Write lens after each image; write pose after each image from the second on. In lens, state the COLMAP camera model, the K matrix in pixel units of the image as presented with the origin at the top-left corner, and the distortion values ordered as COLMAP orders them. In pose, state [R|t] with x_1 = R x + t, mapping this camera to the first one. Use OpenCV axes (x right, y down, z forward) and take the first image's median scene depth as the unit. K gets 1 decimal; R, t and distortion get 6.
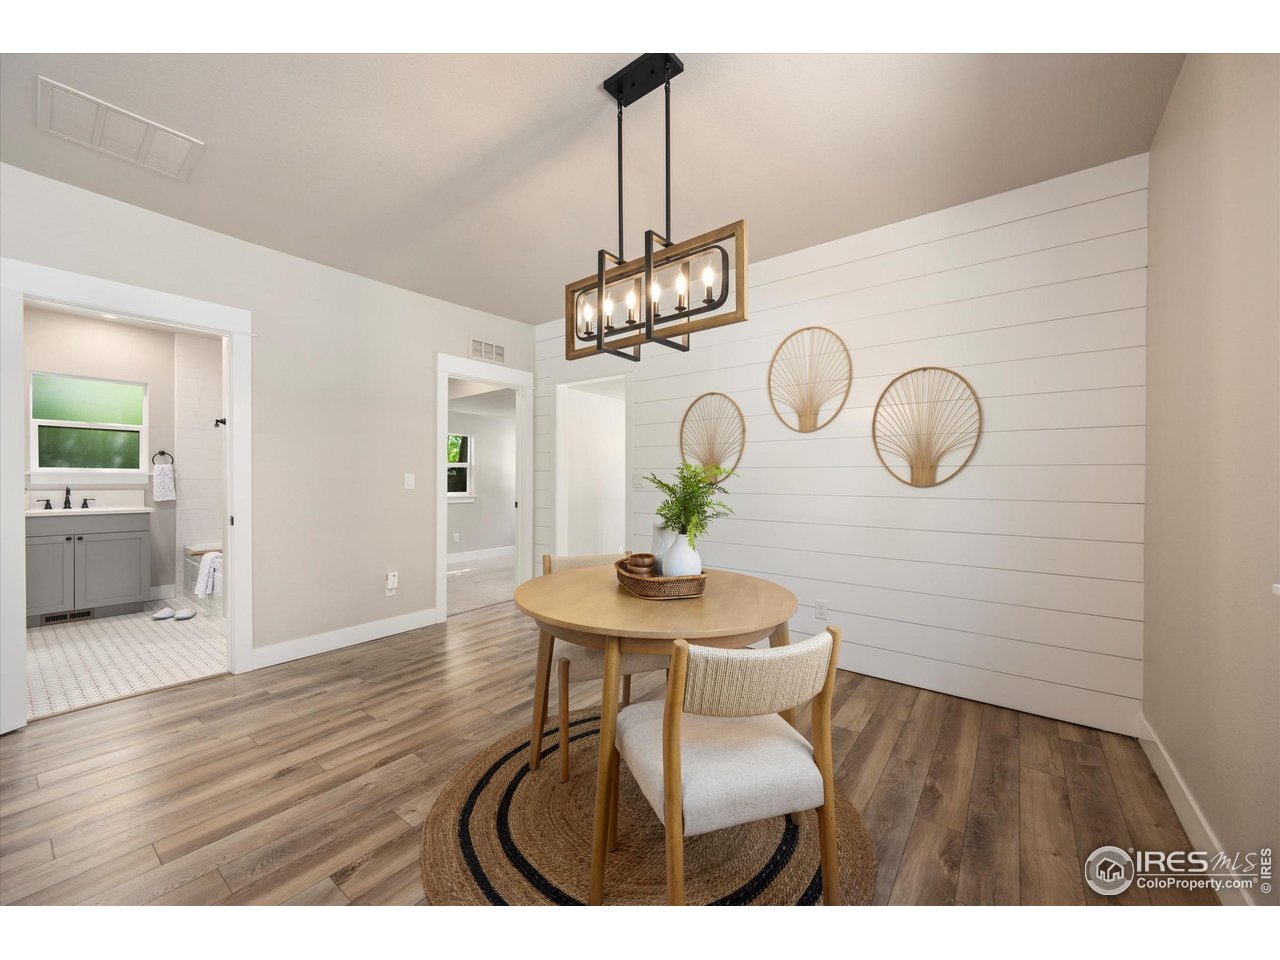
lens RADIAL K [[503.0, 0, 644.4], [0, 503.0, 480.6], [0, 0, 1]] dist [-0.001970, 0.001044]
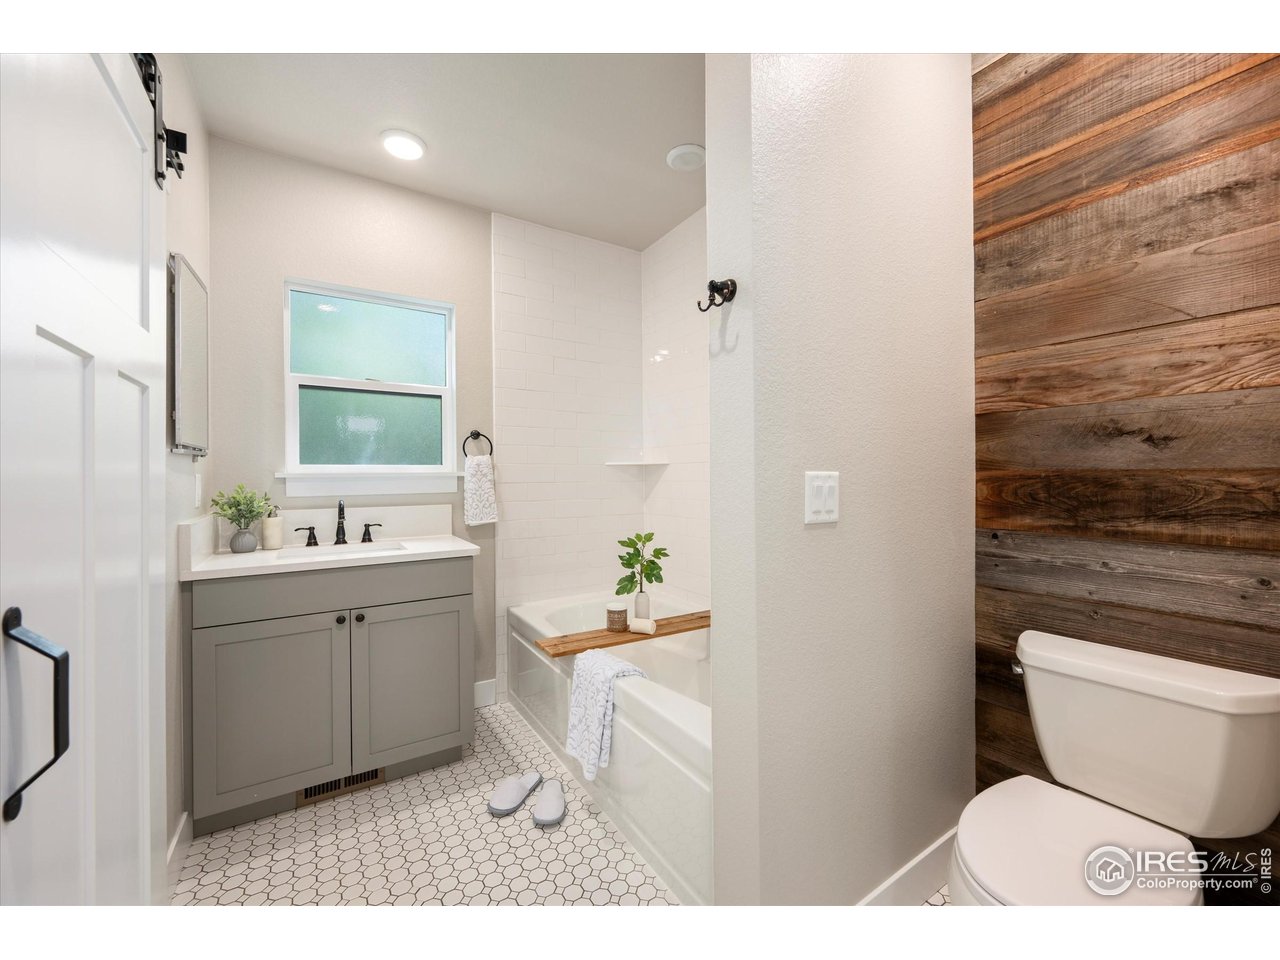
lens RADIAL K [[503.0, 0, 639.9], [0, 503.0, 474.2], [0, 0, 1]] dist [-0.001970, 0.001044]
pose [[0.943316, -0.016822, -0.331470, -0.694046], [0.014752, 0.999853, -0.008758, -0.006262], [0.331569, 0.003372, 0.943425, 0.621456]]
